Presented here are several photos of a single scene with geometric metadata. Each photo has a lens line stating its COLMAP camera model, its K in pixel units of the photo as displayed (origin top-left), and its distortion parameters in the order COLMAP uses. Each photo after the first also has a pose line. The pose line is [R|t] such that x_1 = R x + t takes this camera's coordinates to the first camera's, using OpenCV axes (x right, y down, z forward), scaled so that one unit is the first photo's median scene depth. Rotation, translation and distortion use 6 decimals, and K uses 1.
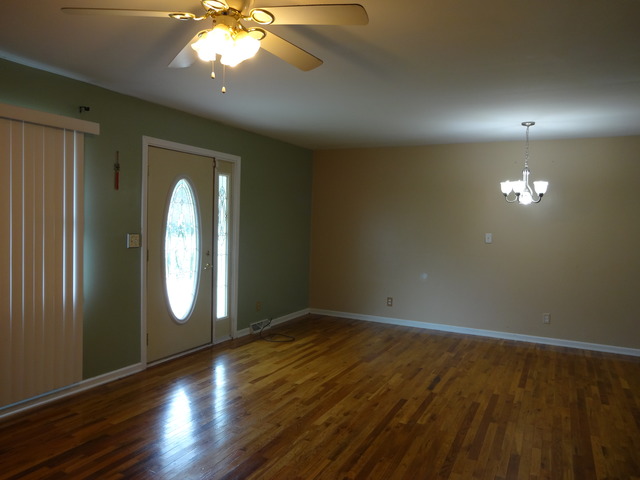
lens RADIAL K [[475.6, 0, 320.0], [0, 475.6, 240.0], [0, 0, 1]] dist [-0.006014, -0.002102]
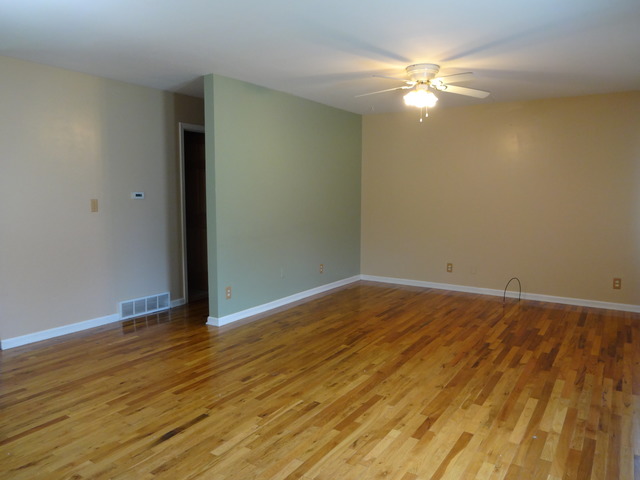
lens RADIAL K [[475.6, 0, 320.0], [0, 475.6, 240.0], [0, 0, 1]] dist [-0.006014, -0.002102]
pose [[-0.994262, -0.040099, 0.099176, 0.002610], [-0.025034, 0.988562, 0.148722, -0.061074], [-0.104006, 0.145385, -0.983893, 1.903272]]
